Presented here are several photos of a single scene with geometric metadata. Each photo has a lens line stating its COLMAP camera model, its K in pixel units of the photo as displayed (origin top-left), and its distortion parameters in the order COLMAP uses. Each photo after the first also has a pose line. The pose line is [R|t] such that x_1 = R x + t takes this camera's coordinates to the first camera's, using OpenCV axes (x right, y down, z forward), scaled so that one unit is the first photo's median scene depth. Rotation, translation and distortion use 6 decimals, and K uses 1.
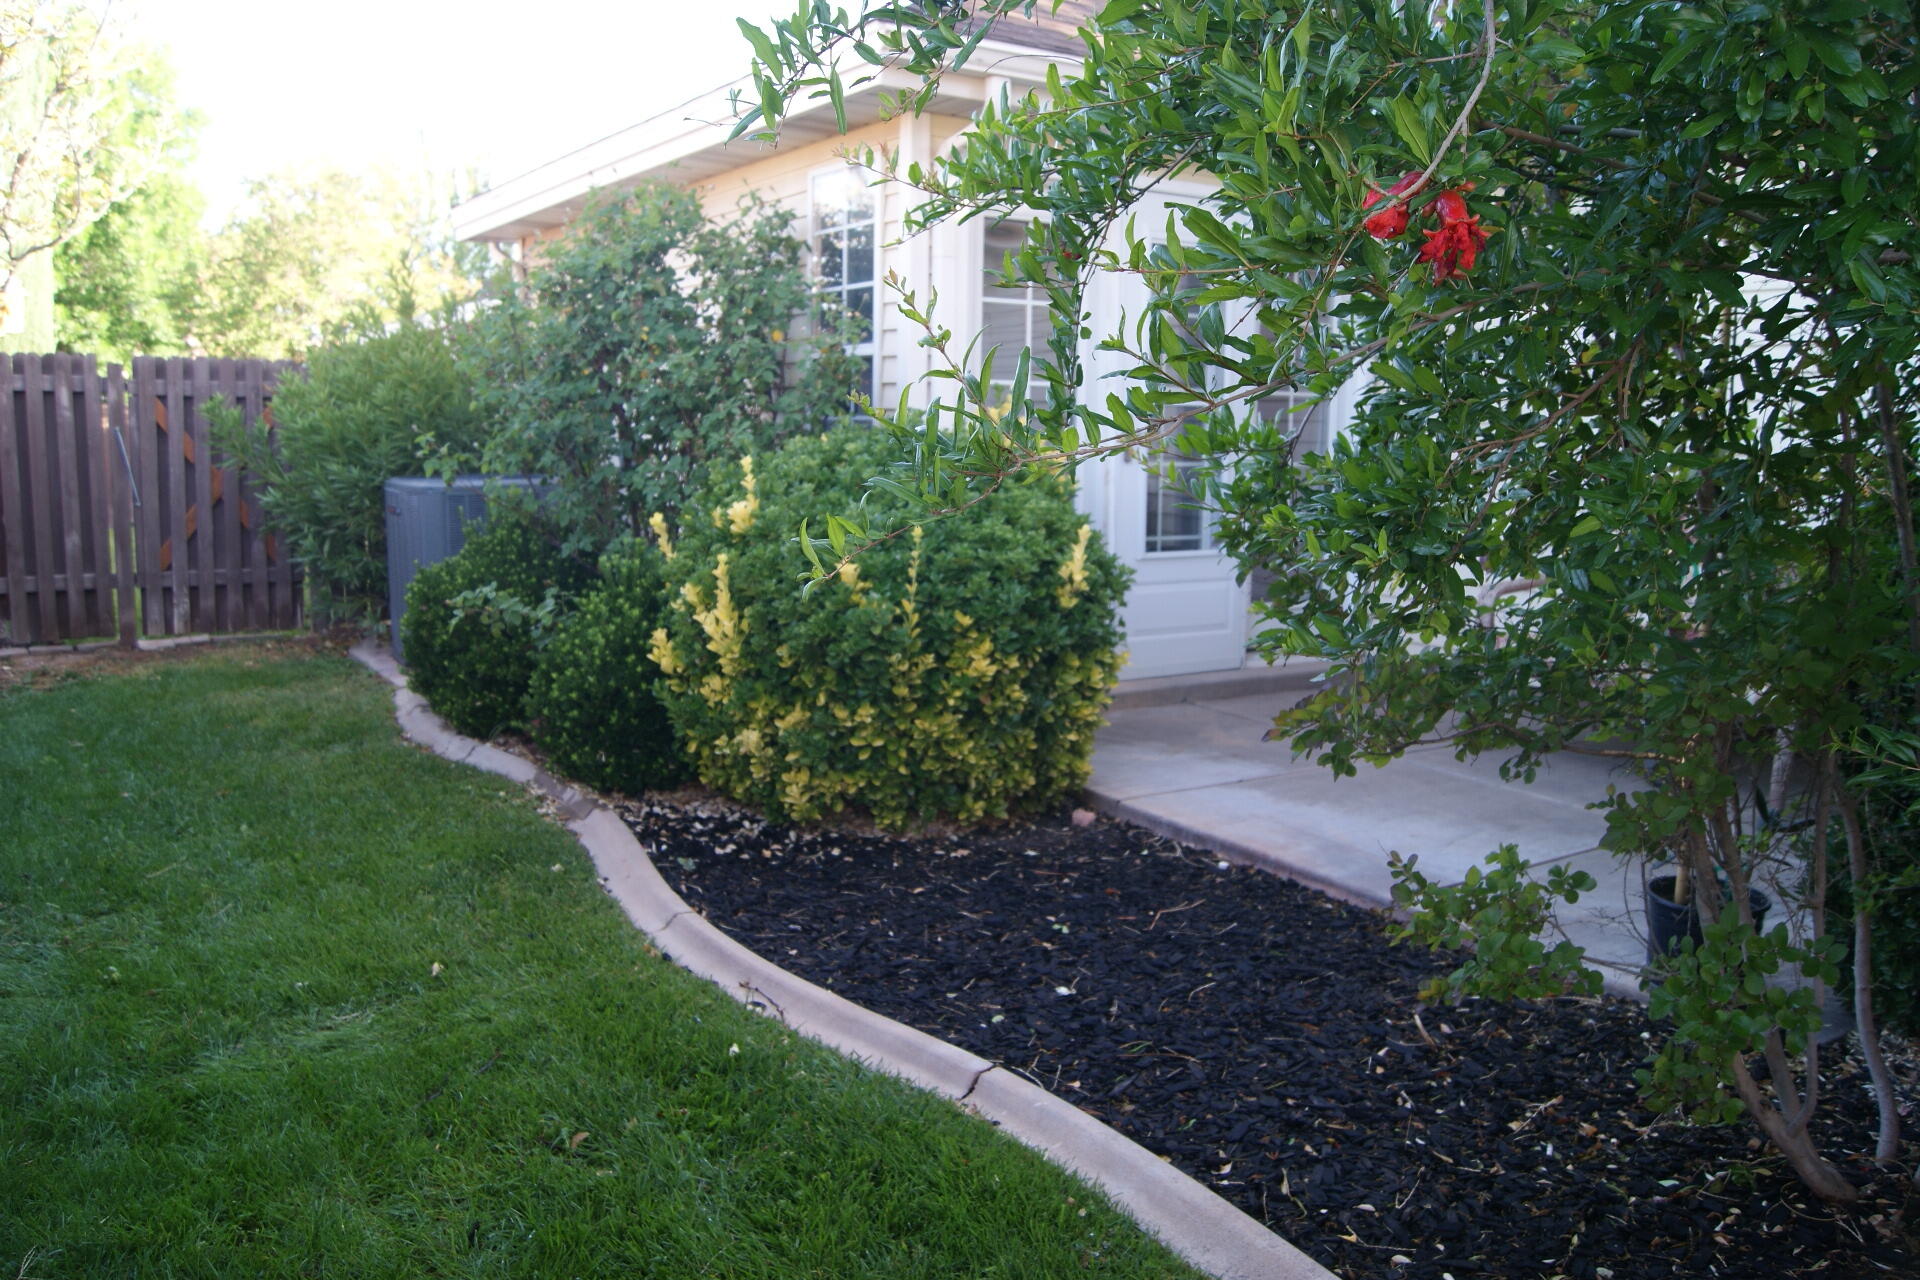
lens RADIAL K [[1491.9, 0, 967.3], [0, 1491.9, 635.4], [0, 0, 1]] dist [-0.086174, 0.018653]
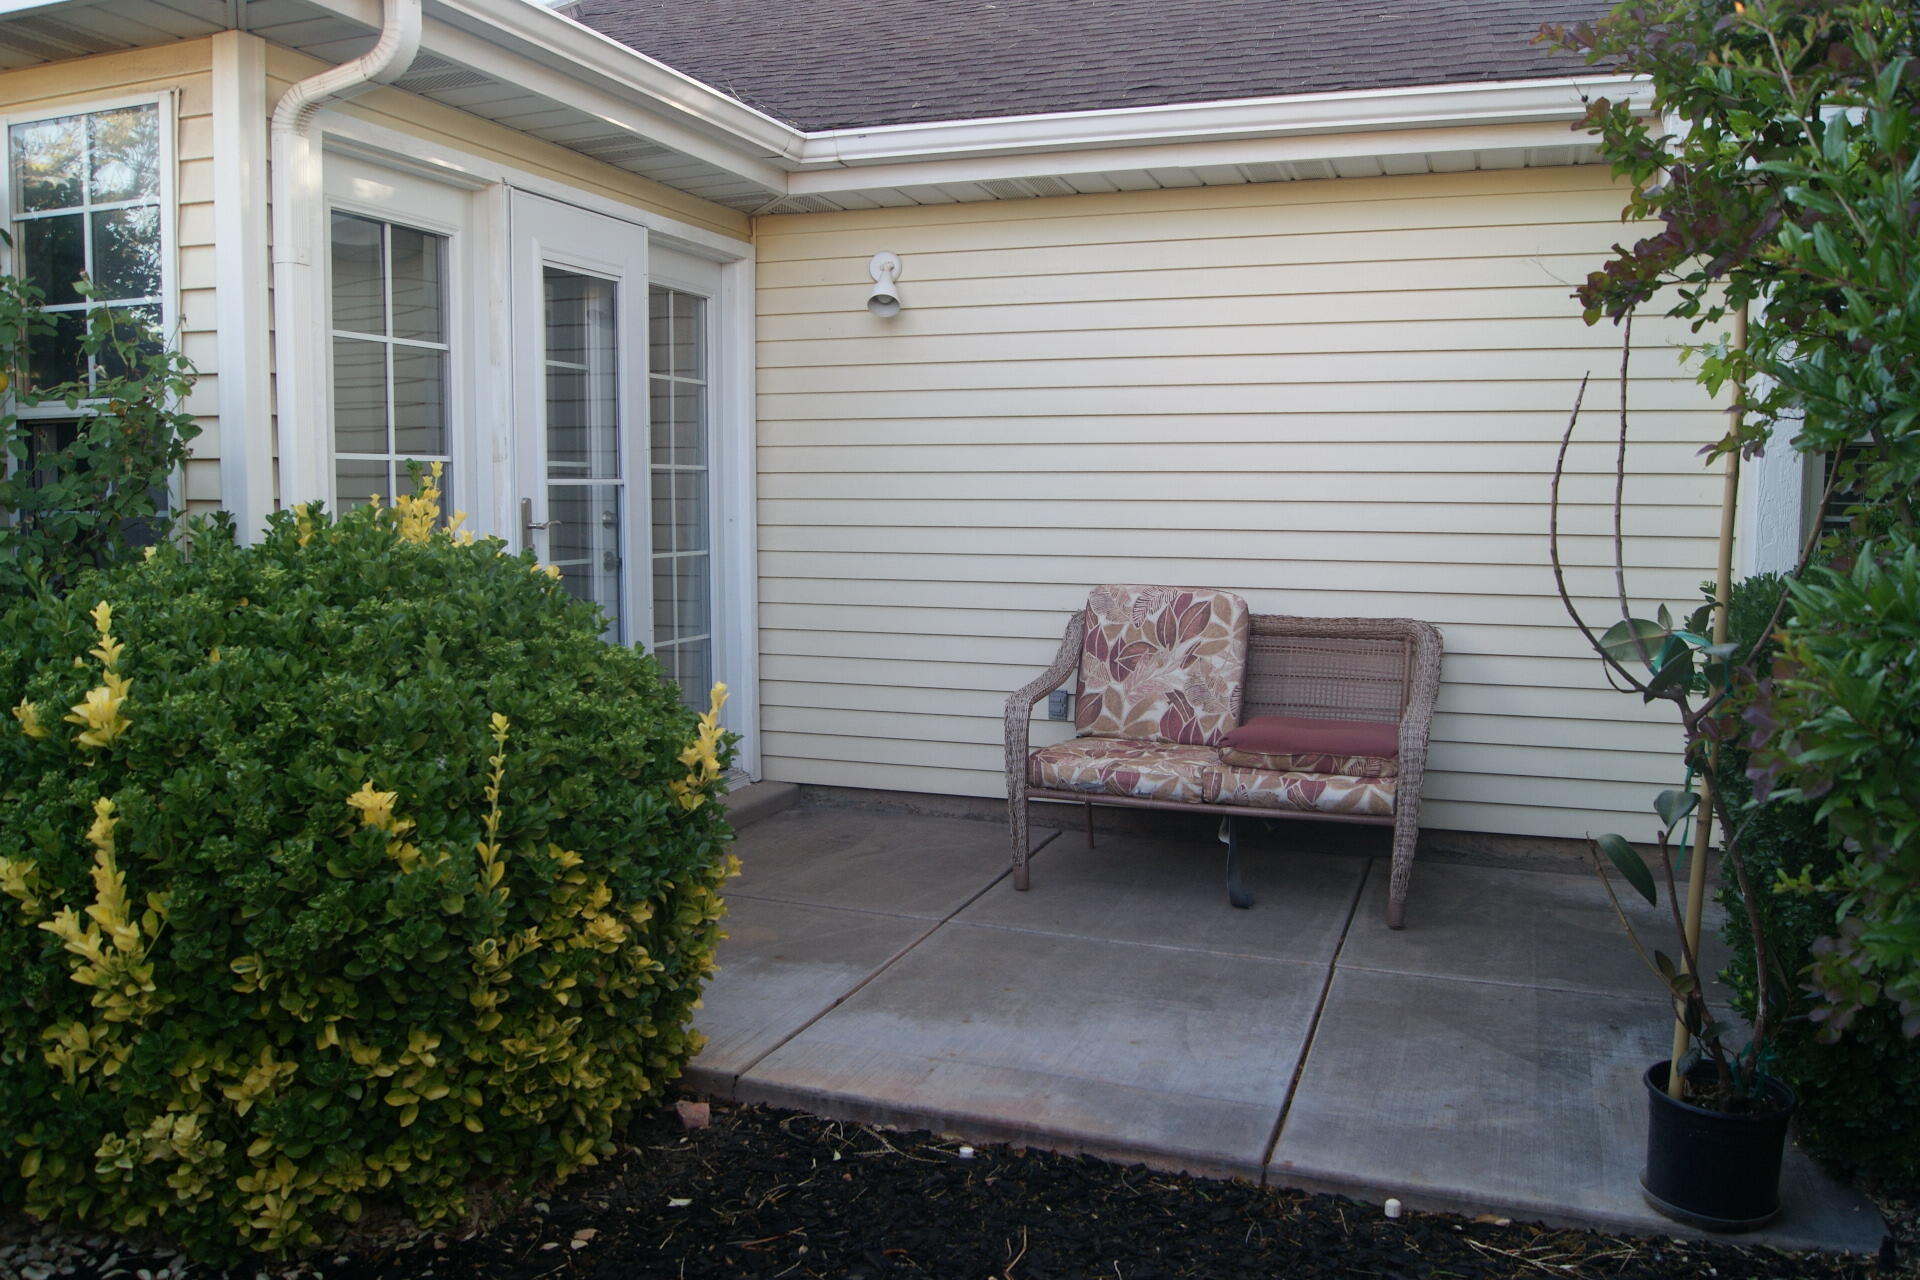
lens RADIAL K [[1522.7, 0, 980.4], [0, 1522.7, 635.6], [0, 0, 1]] dist [-0.083228, 0.013921]
pose [[0.799602, -0.069253, 0.596523, -0.219650], [0.094087, 0.995508, -0.010545, -0.075495], [-0.593113, 0.064557, 0.802527, 0.398879]]
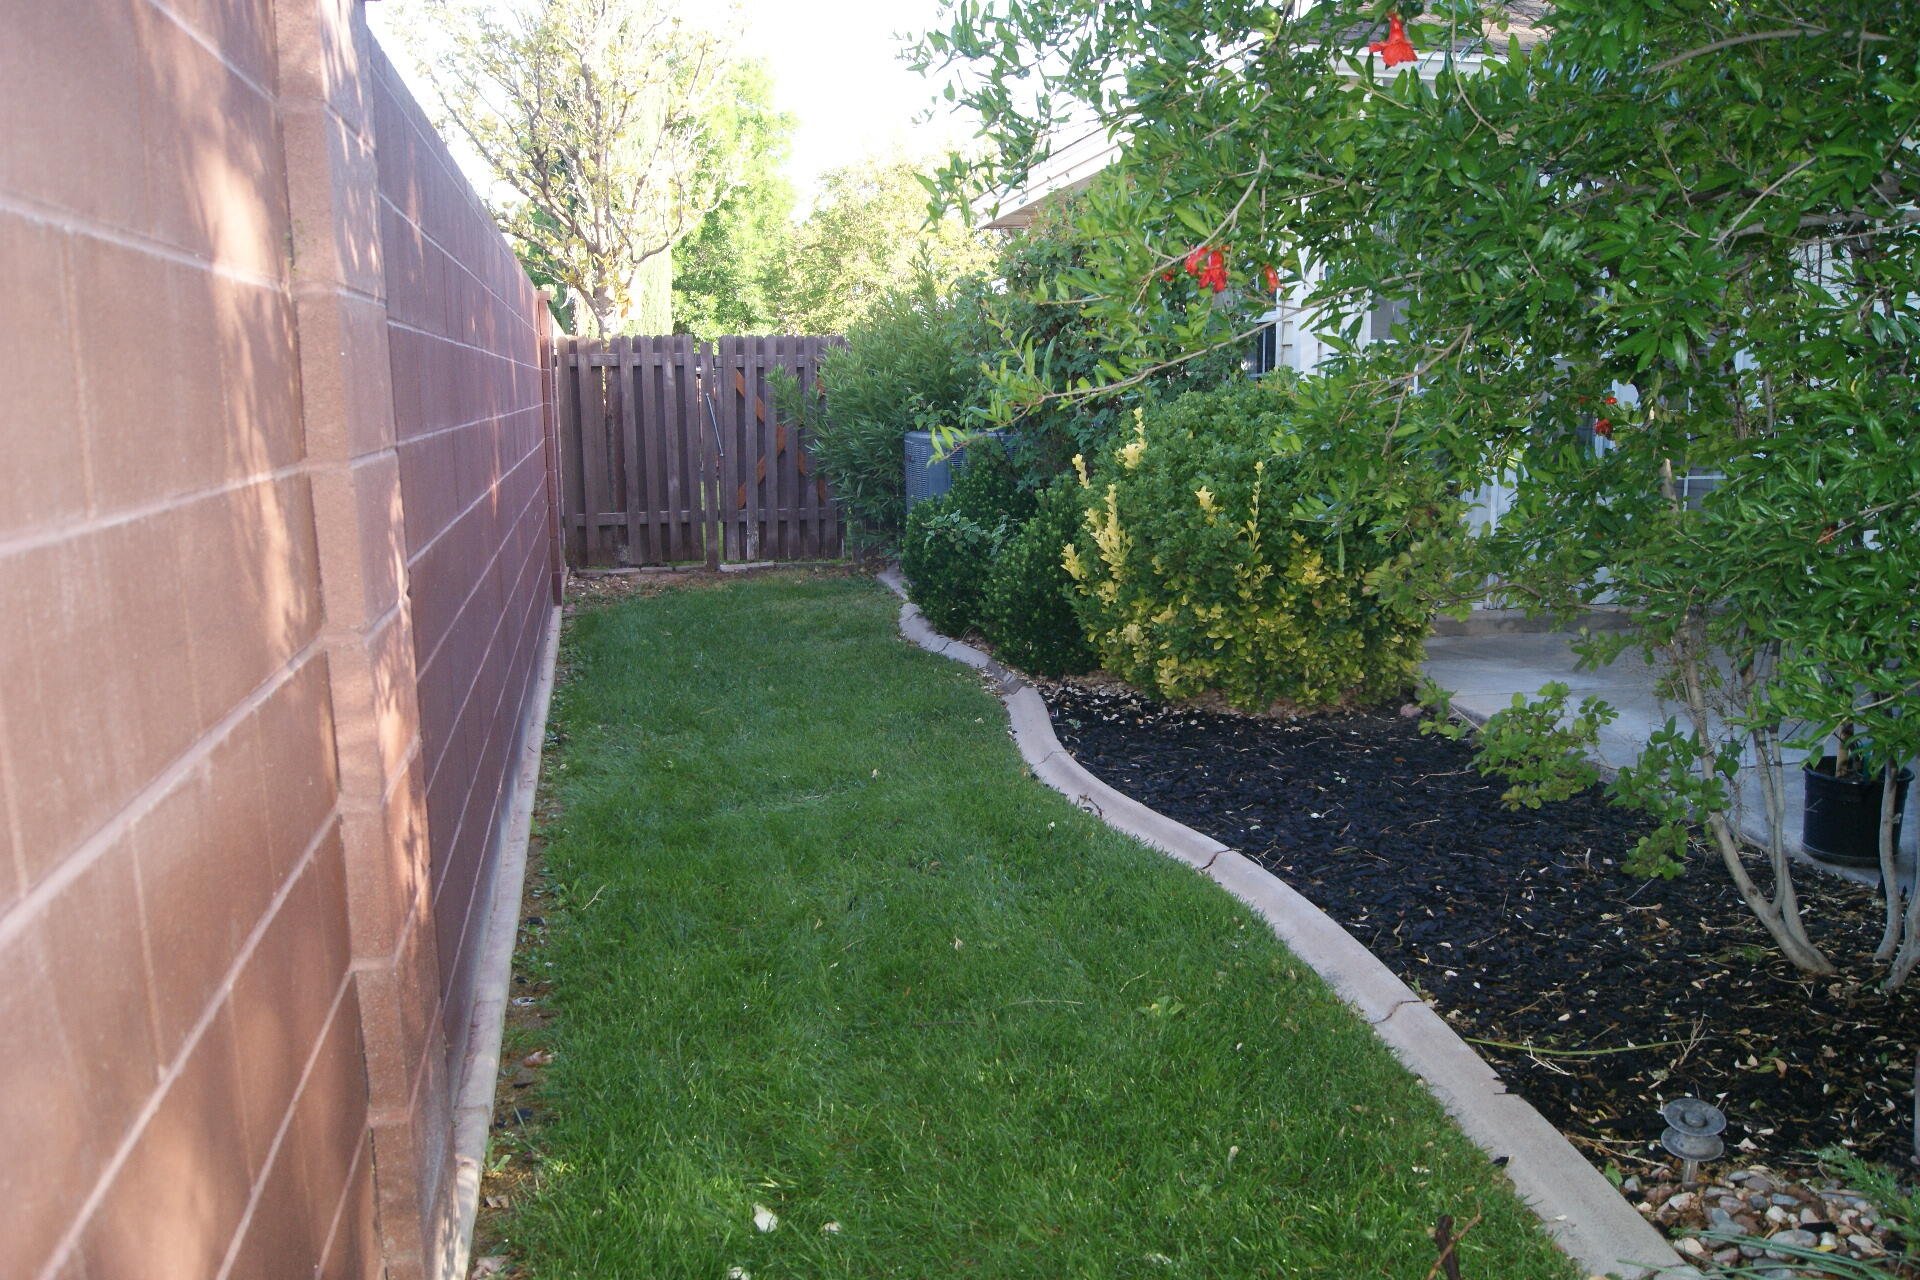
lens RADIAL K [[1491.9, 0, 967.3], [0, 1491.9, 635.4], [0, 0, 1]] dist [-0.086174, 0.018653]
pose [[0.931896, 0.035944, -0.360941, 0.182829], [-0.026407, 0.999160, 0.031322, 0.037576], [0.361764, -0.019657, 0.932062, -0.234772]]
